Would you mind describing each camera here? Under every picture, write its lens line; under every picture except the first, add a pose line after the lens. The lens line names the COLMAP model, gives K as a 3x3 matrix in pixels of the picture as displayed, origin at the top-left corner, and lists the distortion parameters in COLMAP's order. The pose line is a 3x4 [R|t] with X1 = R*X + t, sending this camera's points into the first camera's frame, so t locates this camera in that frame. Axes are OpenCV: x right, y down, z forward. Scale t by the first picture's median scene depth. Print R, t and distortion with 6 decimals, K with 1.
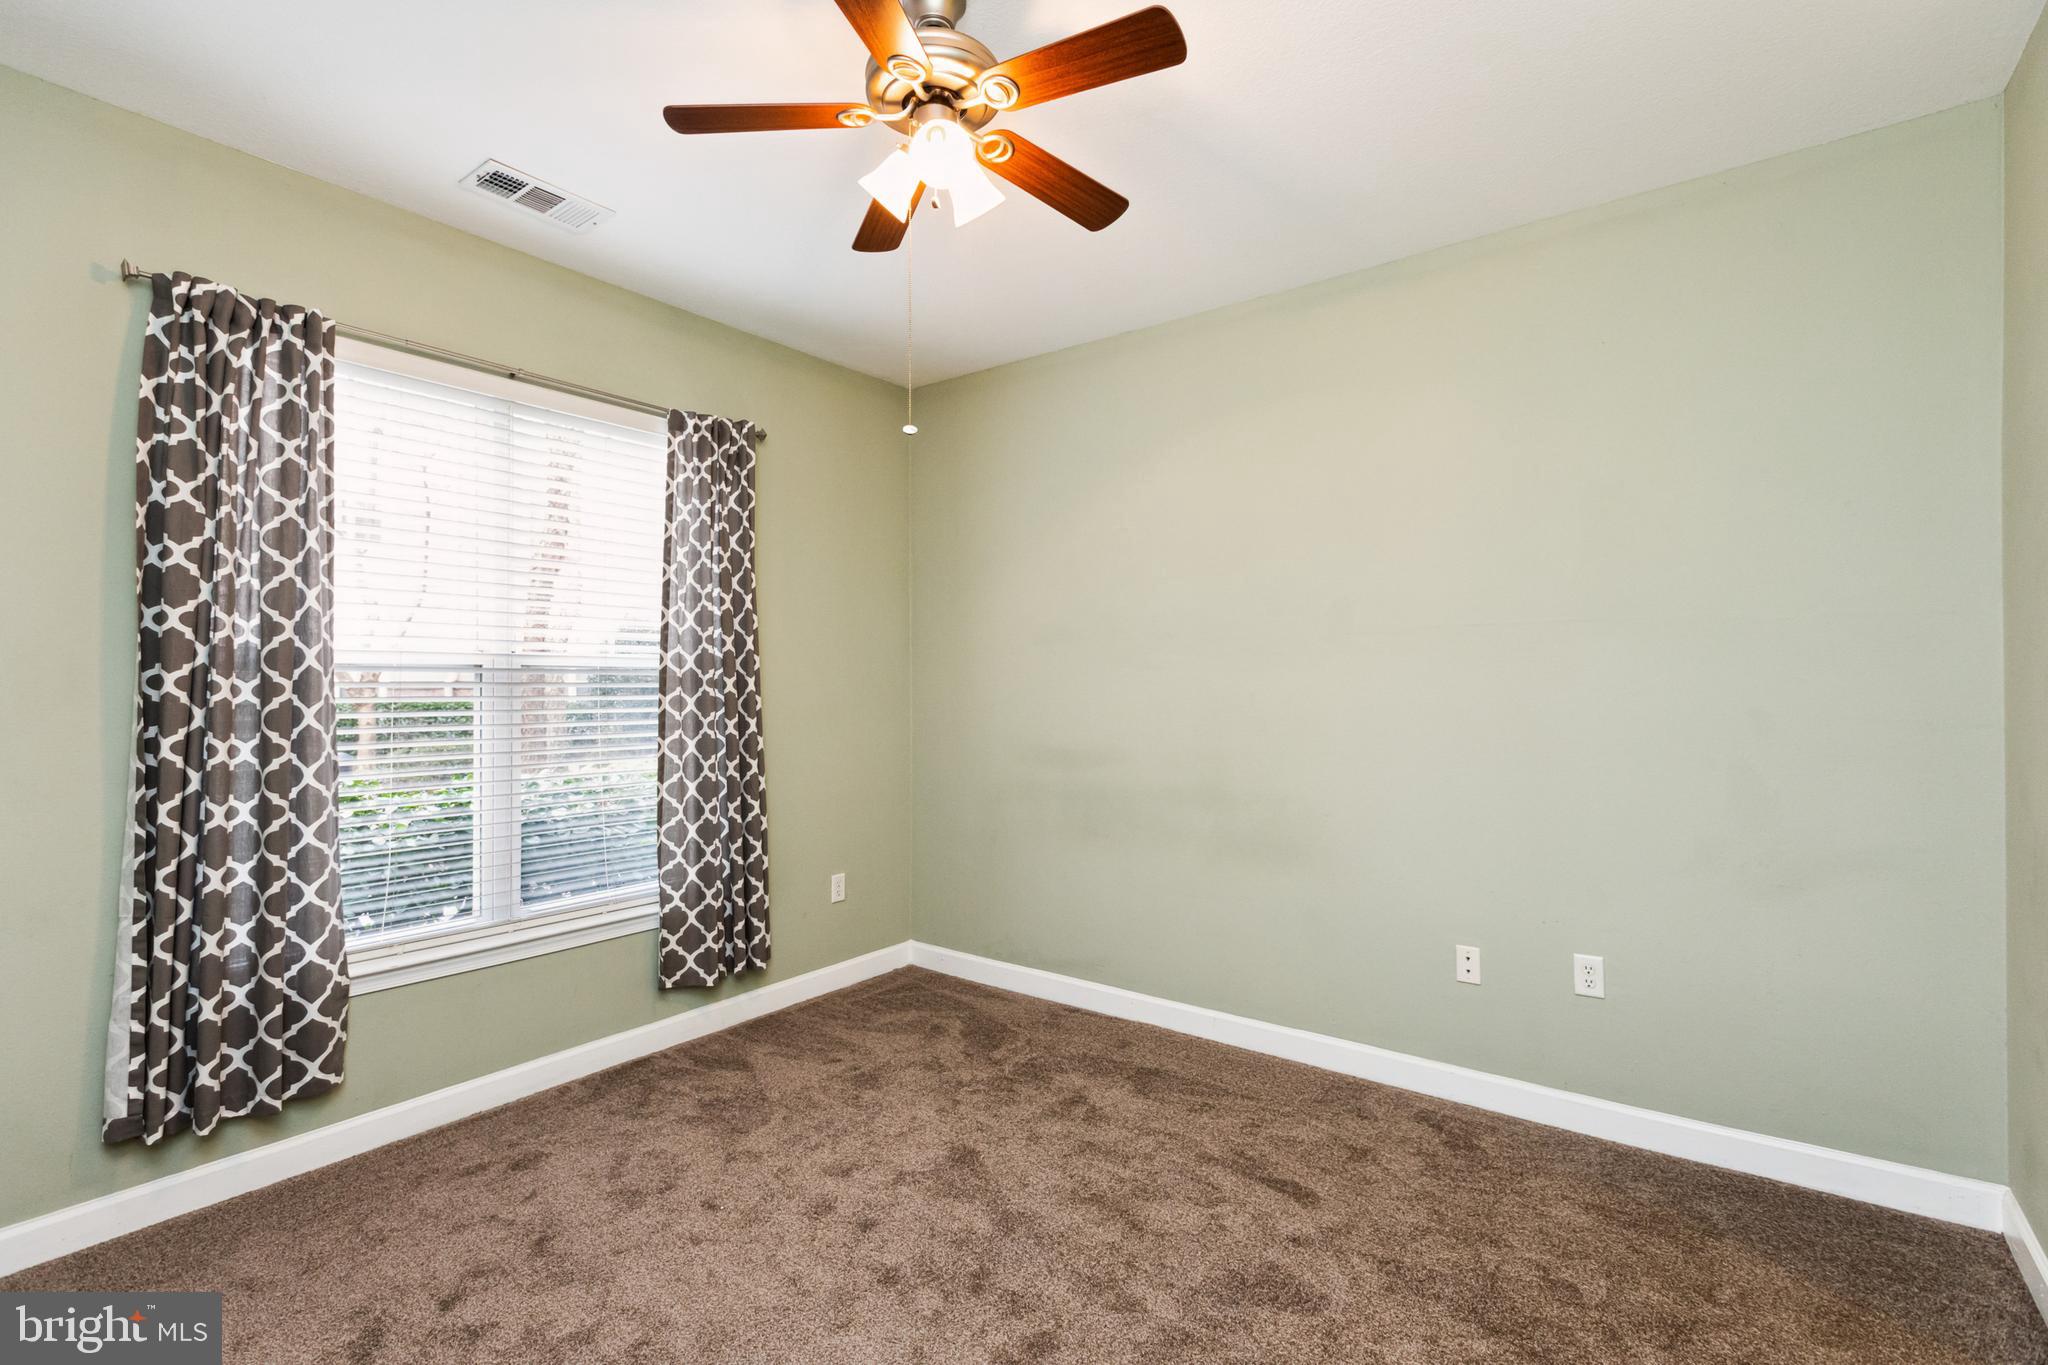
lens RADIAL K [[937.3, 0, 1015.7], [0, 937.3, 685.2], [0, 0, 1]] dist [0.004449, 0.000811]
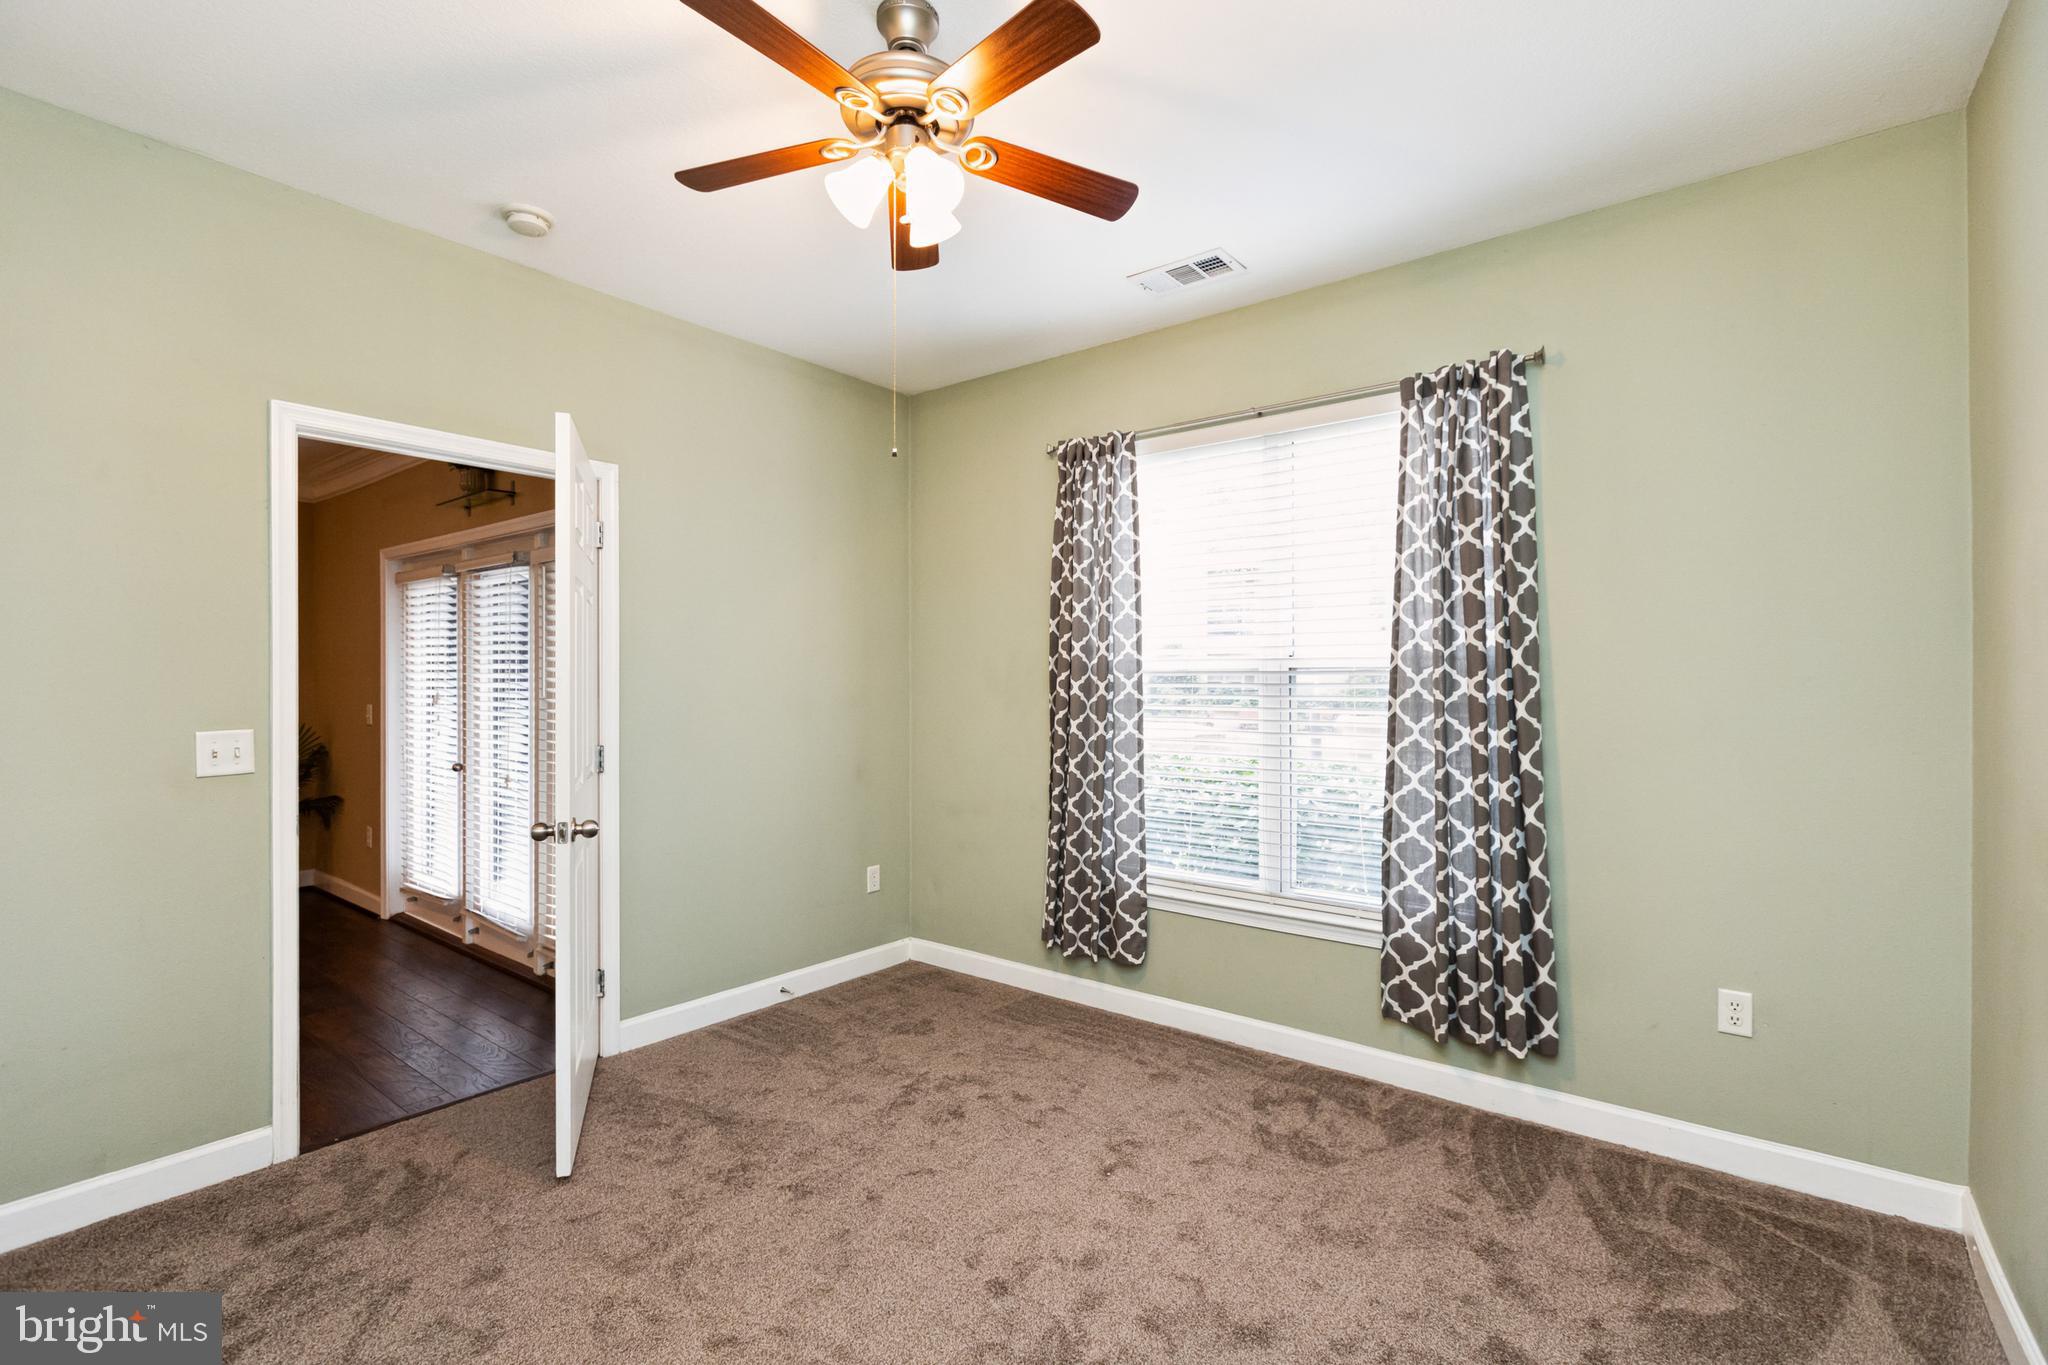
lens RADIAL K [[937.3, 0, 1024.5], [0, 937.3, 677.0], [0, 0, 1]] dist [0.004449, 0.000811]
pose [[-0.021856, 0.000200, -0.999761, 0.555439], [0.003102, 0.999995, 0.000132, -0.010482], [0.999756, -0.003099, -0.021857, 0.675239]]
